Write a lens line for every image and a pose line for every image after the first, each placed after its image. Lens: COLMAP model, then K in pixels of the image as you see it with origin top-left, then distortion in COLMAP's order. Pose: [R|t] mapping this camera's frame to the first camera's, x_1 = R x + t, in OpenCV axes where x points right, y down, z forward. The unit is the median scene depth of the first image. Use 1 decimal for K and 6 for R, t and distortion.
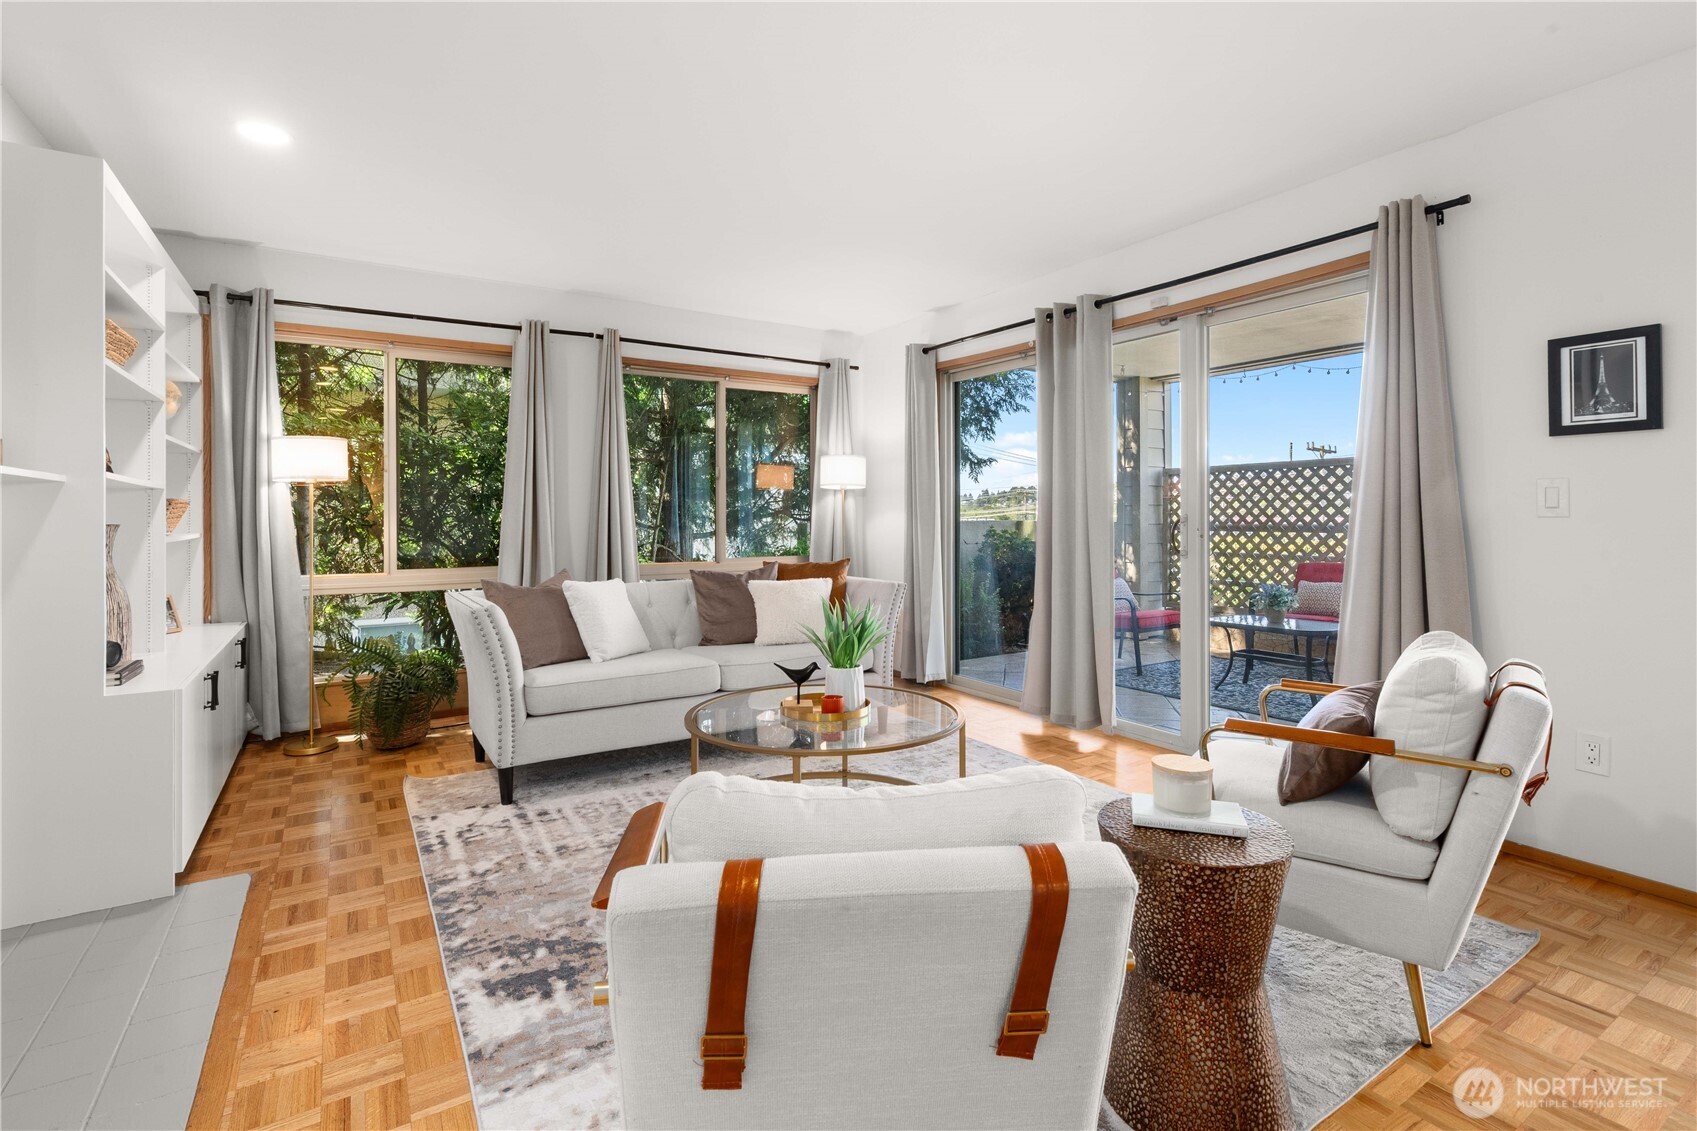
lens RADIAL K [[783.0, 0, 847.3], [0, 783.0, 531.8], [0, 0, 1]] dist [-0.001531, -0.000098]
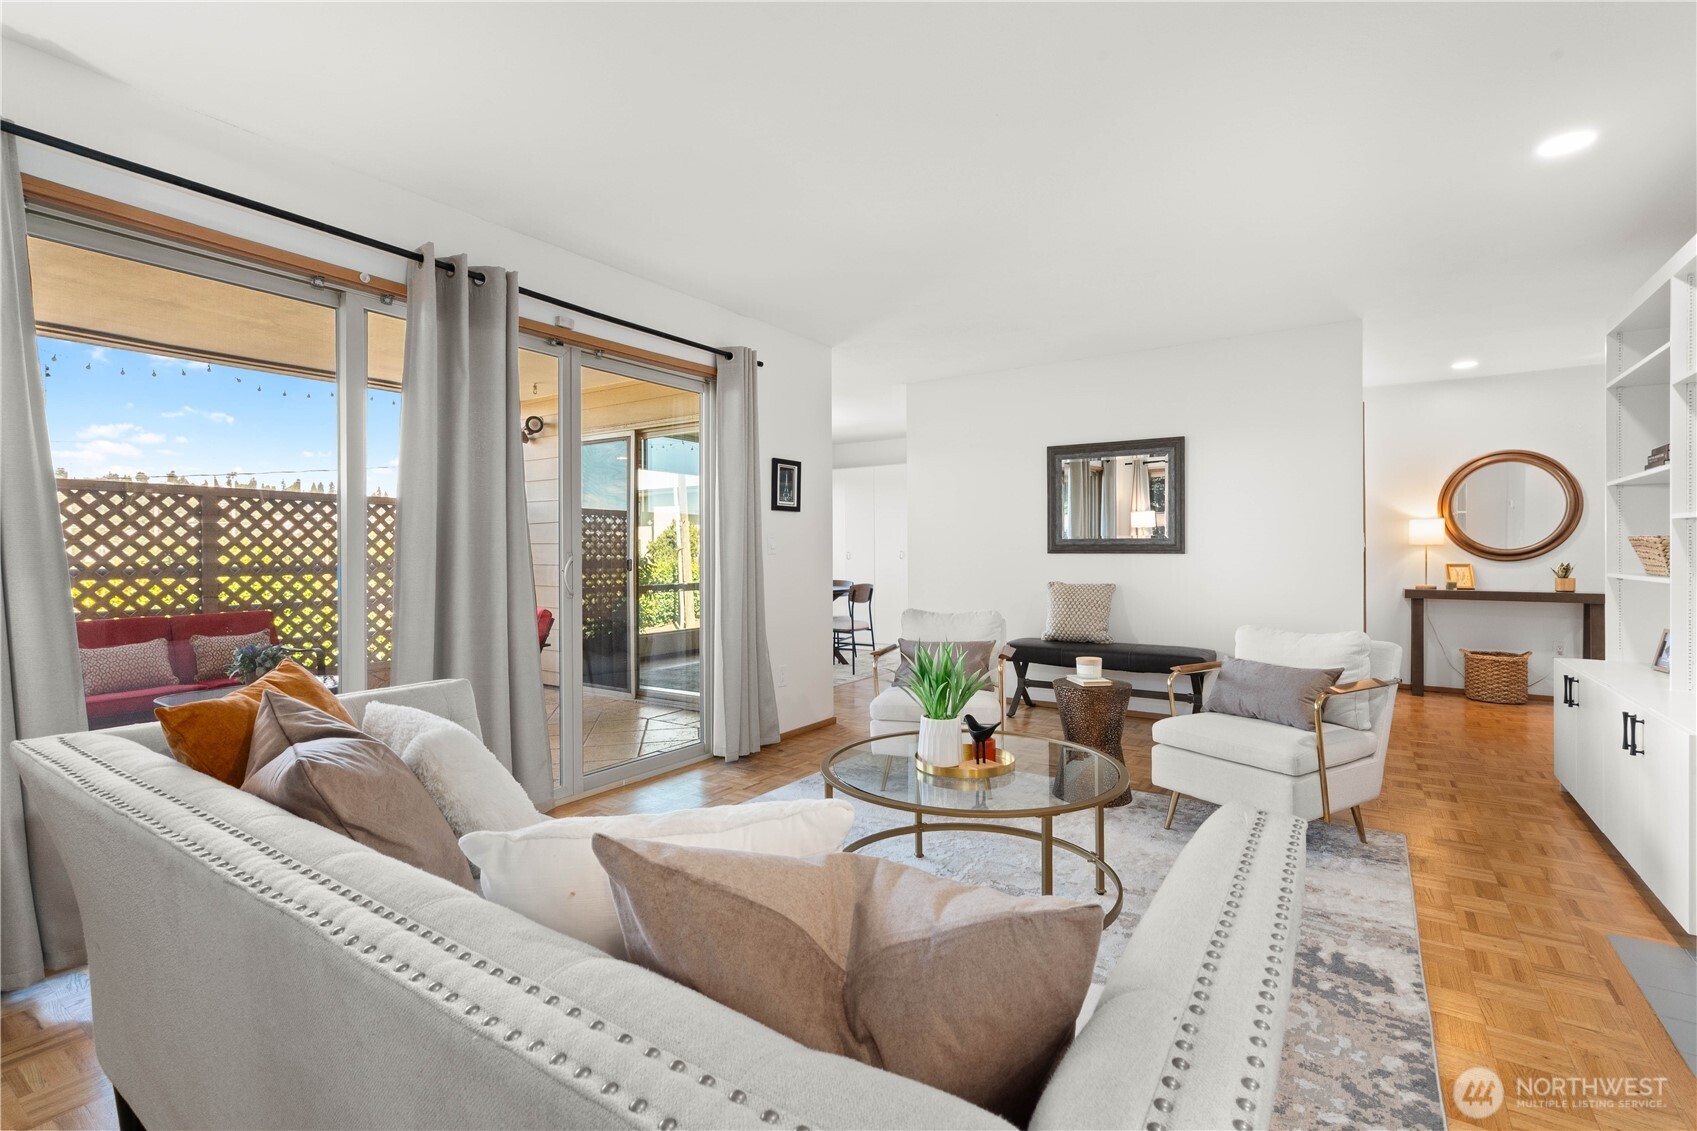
lens RADIAL K [[771.7, 0, 850.0], [0, 771.7, 571.9], [0, 0, 1]] dist [-0.005181, -0.000329]
pose [[-0.402131, -0.018451, 0.915396, -0.968891], [0.024530, 0.999221, 0.030916, -0.032310], [-0.915253, 0.034887, -0.401365, 1.805343]]
